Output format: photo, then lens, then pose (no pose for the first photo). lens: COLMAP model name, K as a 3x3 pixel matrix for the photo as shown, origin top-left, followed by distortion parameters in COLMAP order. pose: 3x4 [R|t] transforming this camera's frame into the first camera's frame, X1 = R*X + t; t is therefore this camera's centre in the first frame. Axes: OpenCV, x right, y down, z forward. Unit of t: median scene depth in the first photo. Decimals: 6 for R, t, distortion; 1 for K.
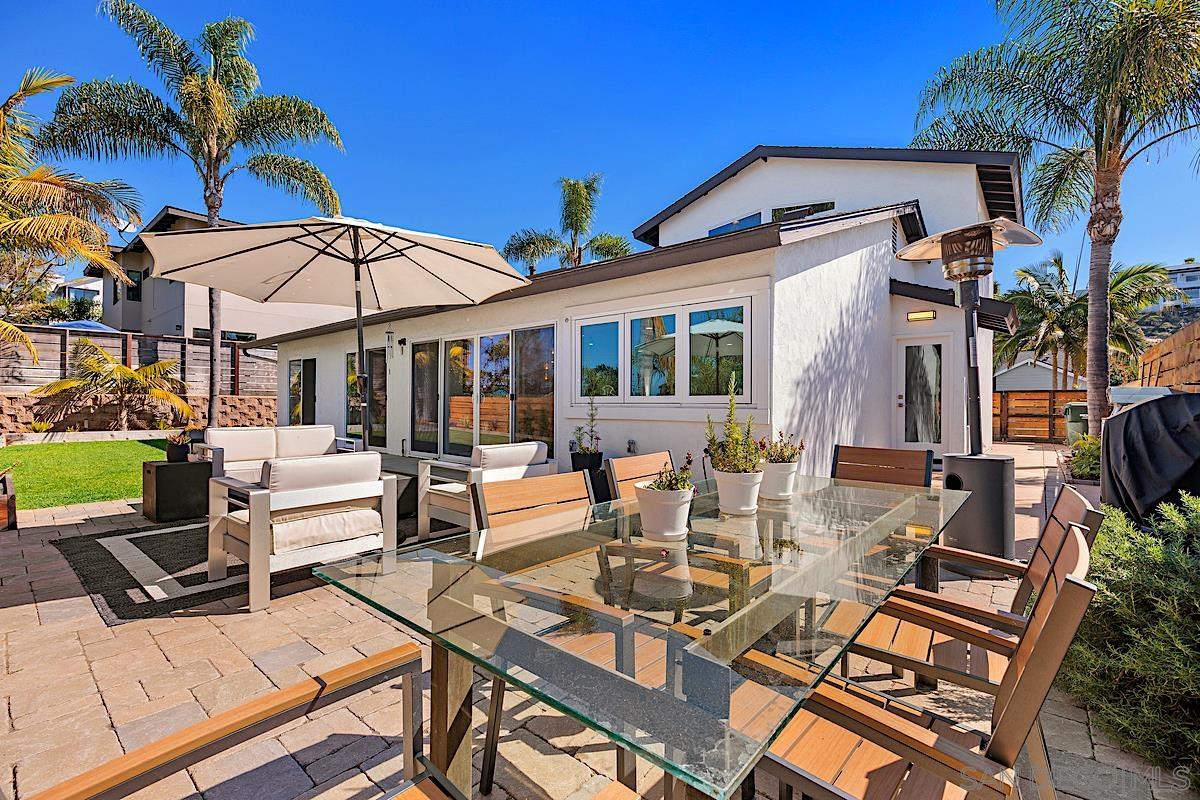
lens RADIAL K [[519.2, 0, 600.6], [0, 519.2, 398.4], [0, 0, 1]] dist [-0.002209, -0.002854]
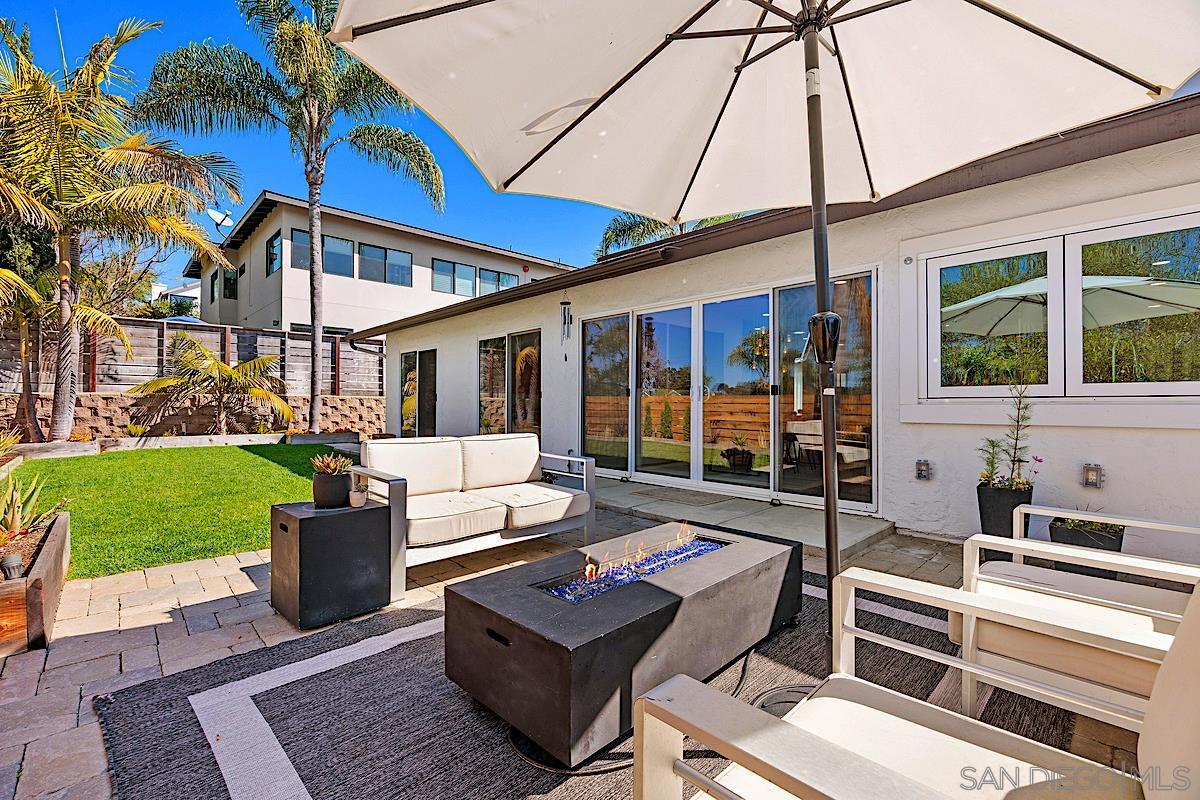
lens RADIAL K [[519.2, 0, 600.9], [0, 519.2, 400.3], [0, 0, 1]] dist [-0.002209, -0.002854]
pose [[0.994093, -0.002339, -0.108506, -0.169046], [0.002238, 0.999997, -0.001054, 0.005057], [0.108508, 0.000805, 0.994095, 0.174840]]
